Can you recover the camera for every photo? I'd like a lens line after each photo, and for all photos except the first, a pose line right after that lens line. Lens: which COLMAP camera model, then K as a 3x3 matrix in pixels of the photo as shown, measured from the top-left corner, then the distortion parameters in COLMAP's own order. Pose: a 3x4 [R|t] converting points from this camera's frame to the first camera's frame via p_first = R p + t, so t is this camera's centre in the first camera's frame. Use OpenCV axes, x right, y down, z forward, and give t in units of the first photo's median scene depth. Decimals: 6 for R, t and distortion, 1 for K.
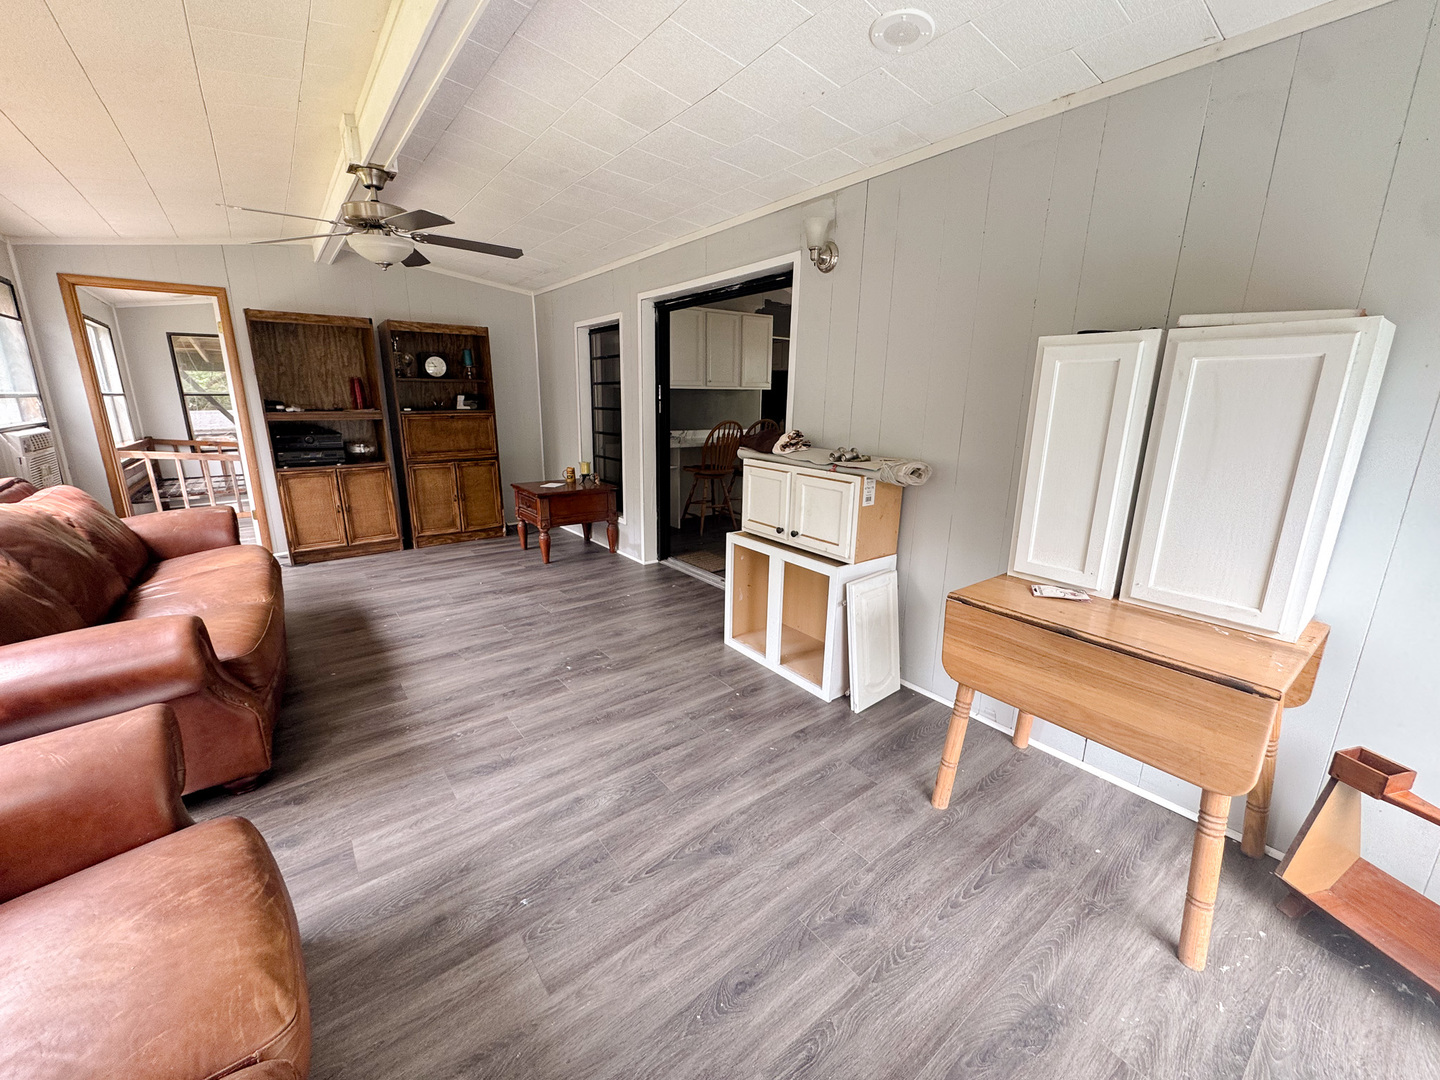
lens RADIAL K [[559.4, 0, 719.5], [0, 559.4, 530.8], [0, 0, 1]] dist [-0.001670, -0.000103]
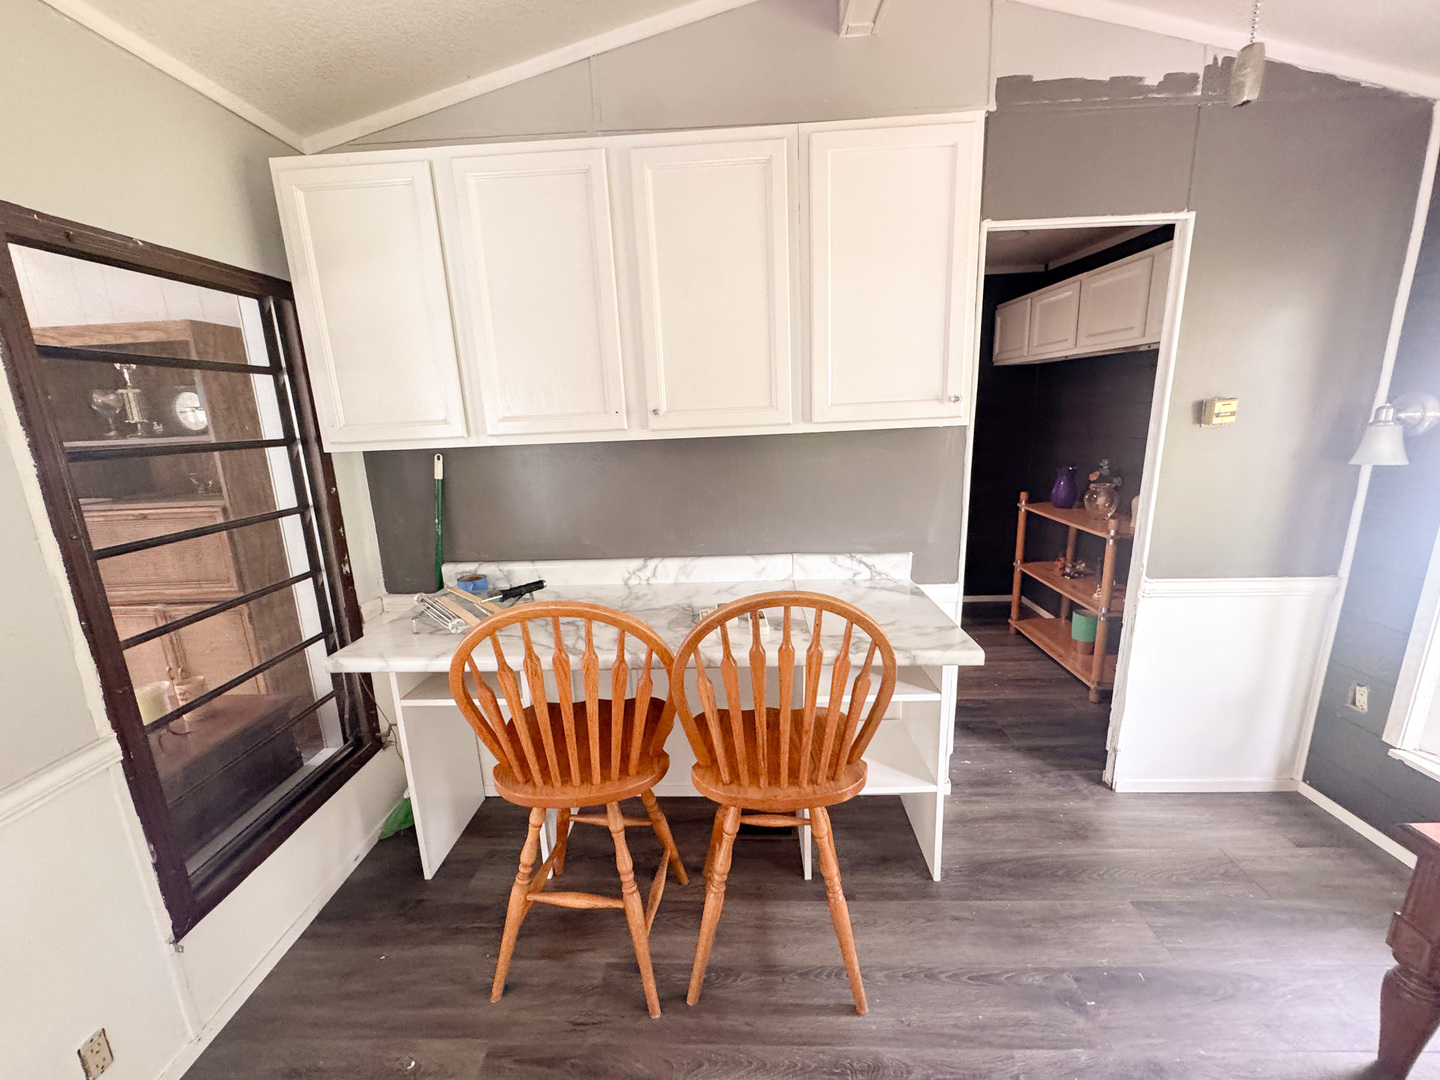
lens RADIAL K [[559.4, 0, 719.5], [0, 559.4, 530.8], [0, 0, 1]] dist [-0.001670, -0.000103]
pose [[0.805170, 0.083010, -0.587206, 0.109977], [-0.101118, 0.994872, 0.001987, -0.200601], [0.584360, 0.057777, 0.809435, 0.751661]]
